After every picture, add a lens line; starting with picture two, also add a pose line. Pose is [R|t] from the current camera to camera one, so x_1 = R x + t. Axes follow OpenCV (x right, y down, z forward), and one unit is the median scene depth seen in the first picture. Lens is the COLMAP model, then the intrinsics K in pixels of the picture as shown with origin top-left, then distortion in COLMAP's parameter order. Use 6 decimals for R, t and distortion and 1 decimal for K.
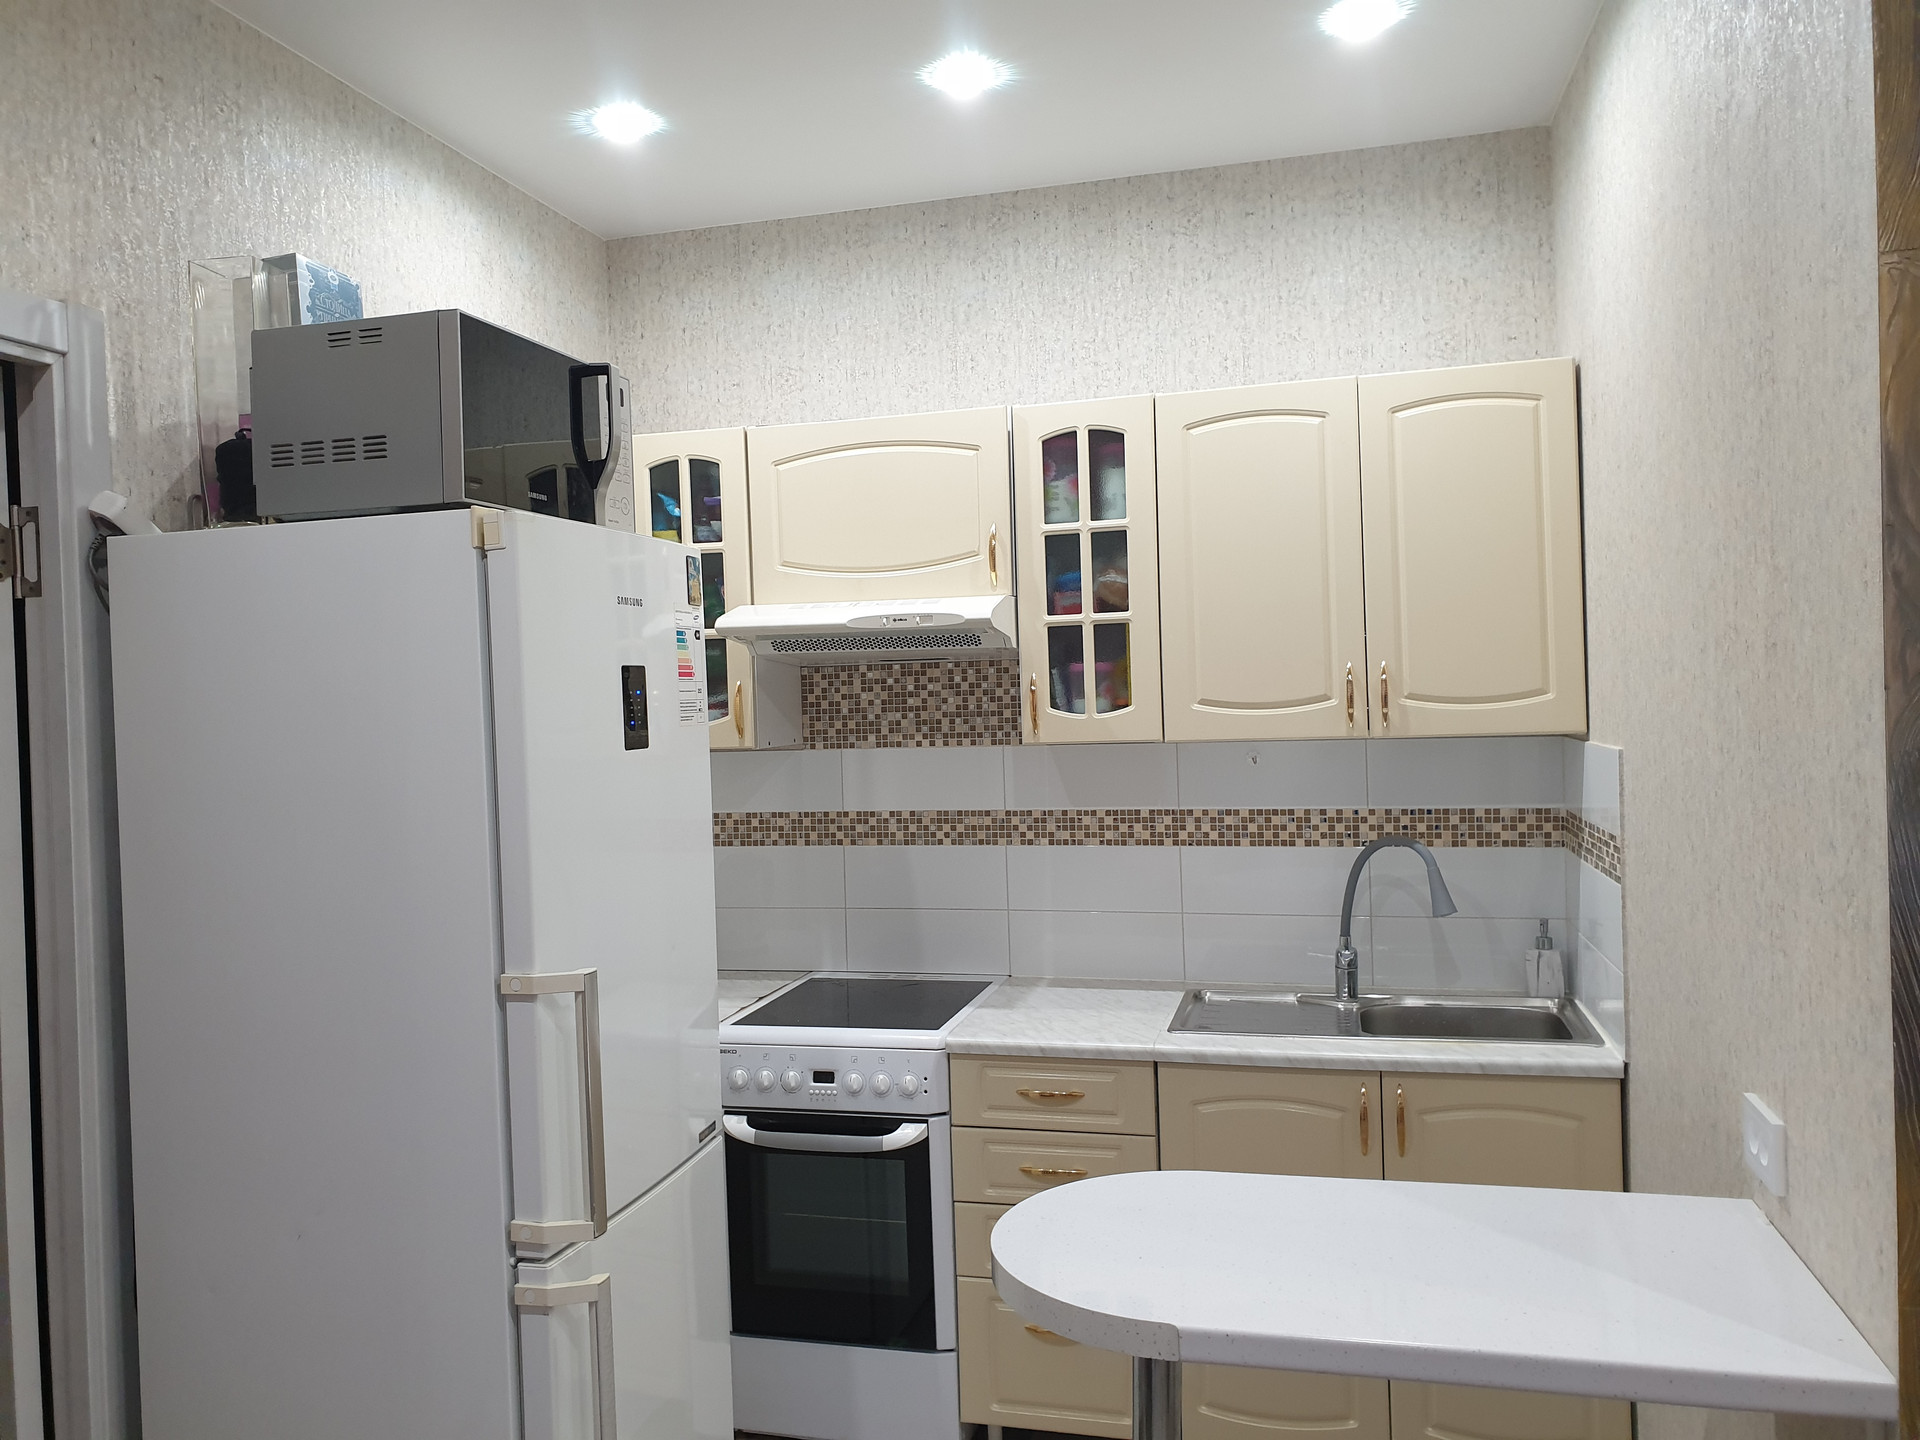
lens RADIAL K [[1505.6, 0, 959.0], [0, 1505.6, 713.2], [0, 0, 1]] dist [0.032928, -0.023373]
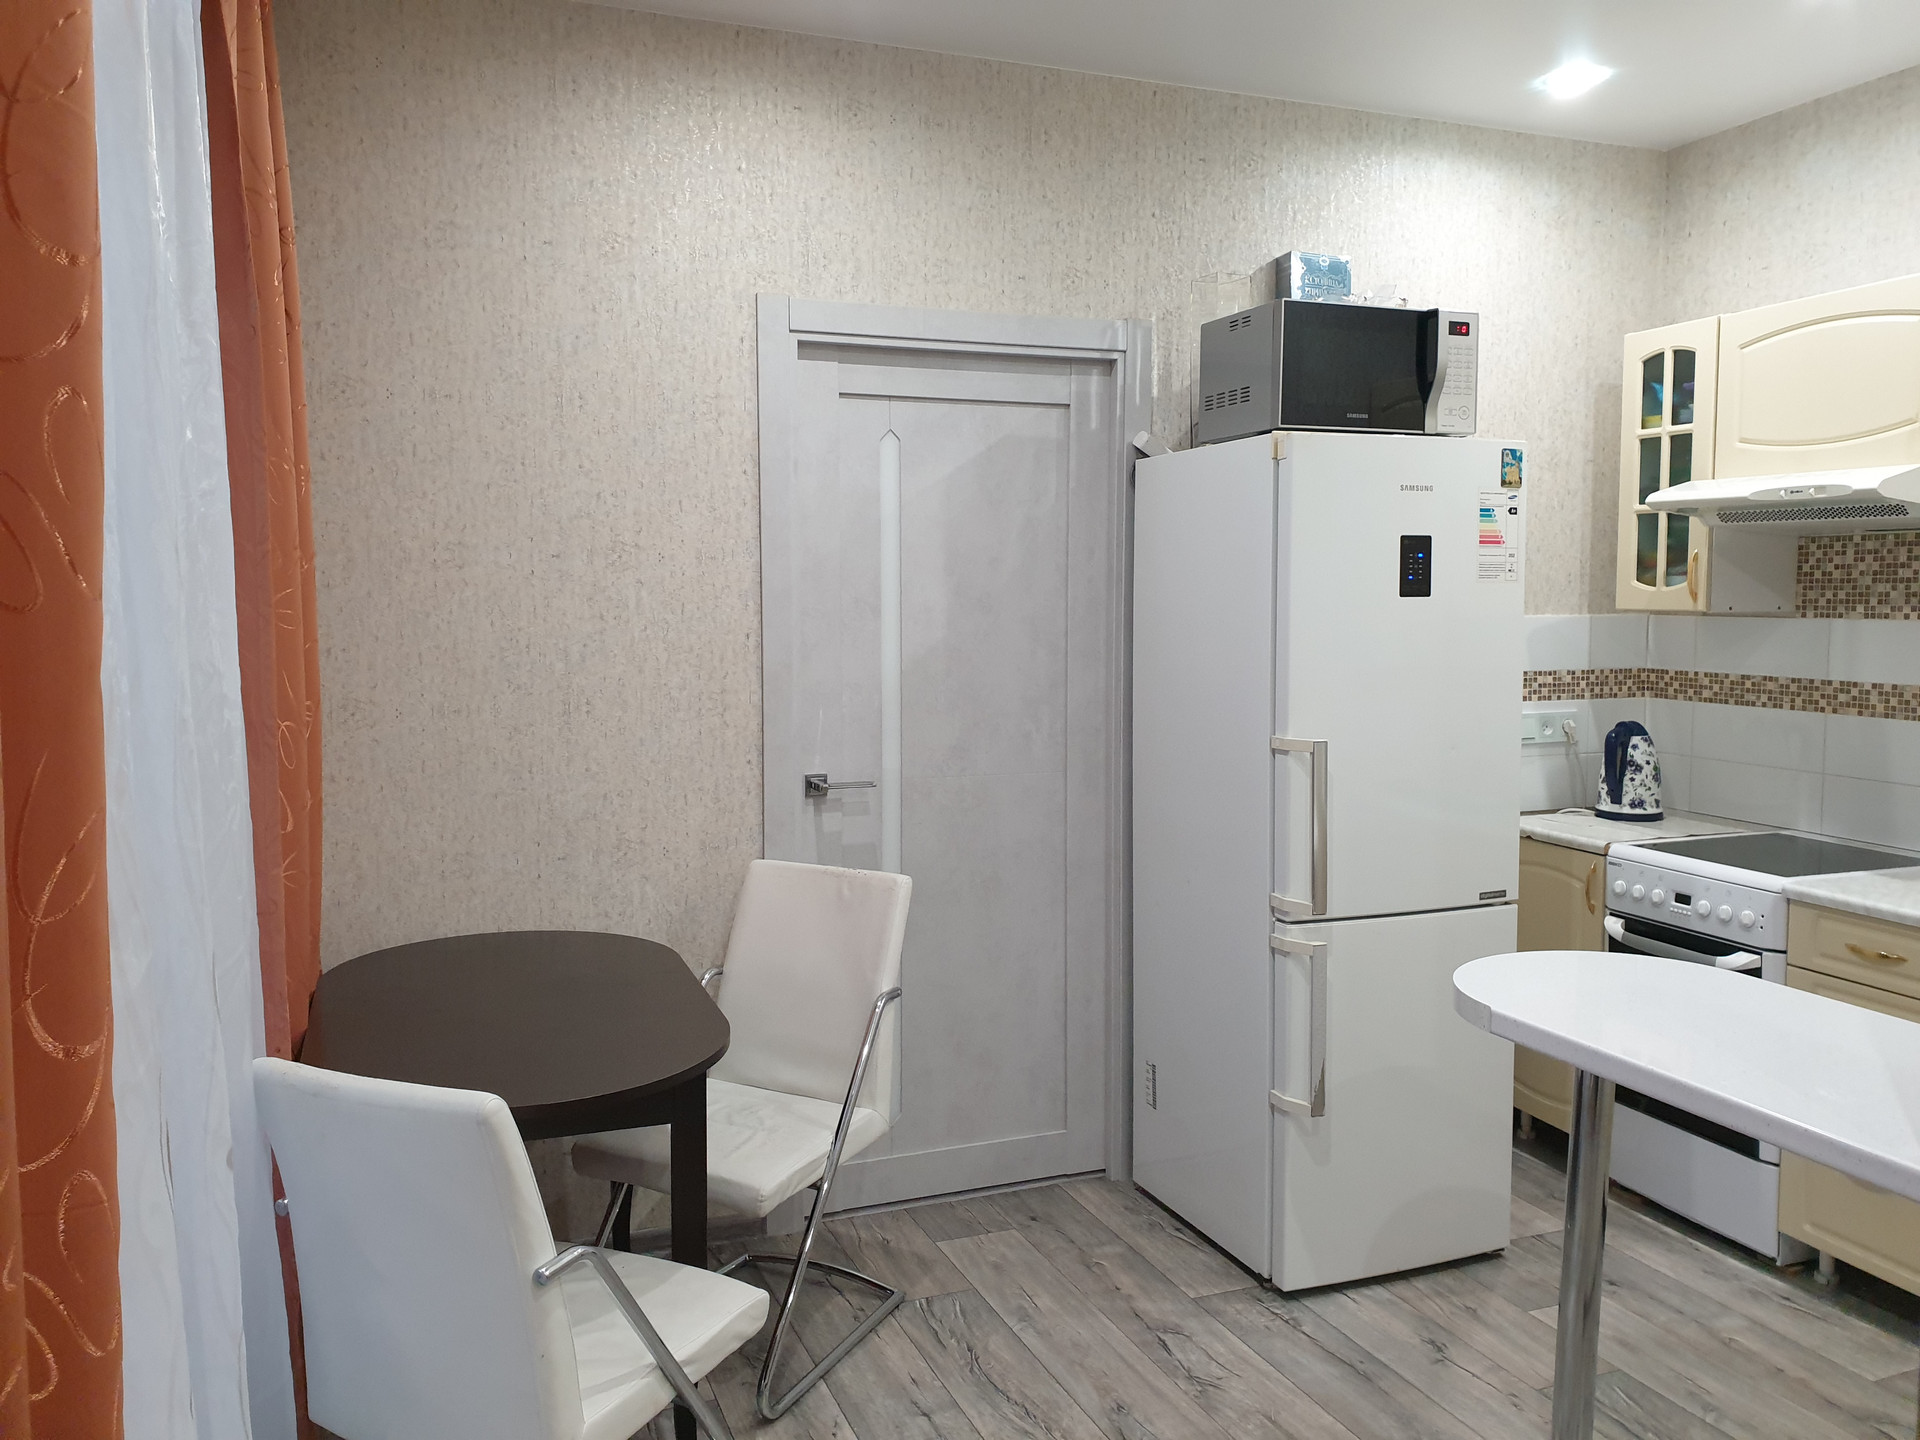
lens RADIAL K [[1505.6, 0, 953.0], [0, 1505.6, 730.1], [0, 0, 1]] dist [0.032928, -0.023373]
pose [[0.581285, 0.104643, -0.806944, 0.504416], [-0.029809, 0.993769, 0.107396, 0.007303], [0.813154, -0.038374, 0.580782, -0.110823]]
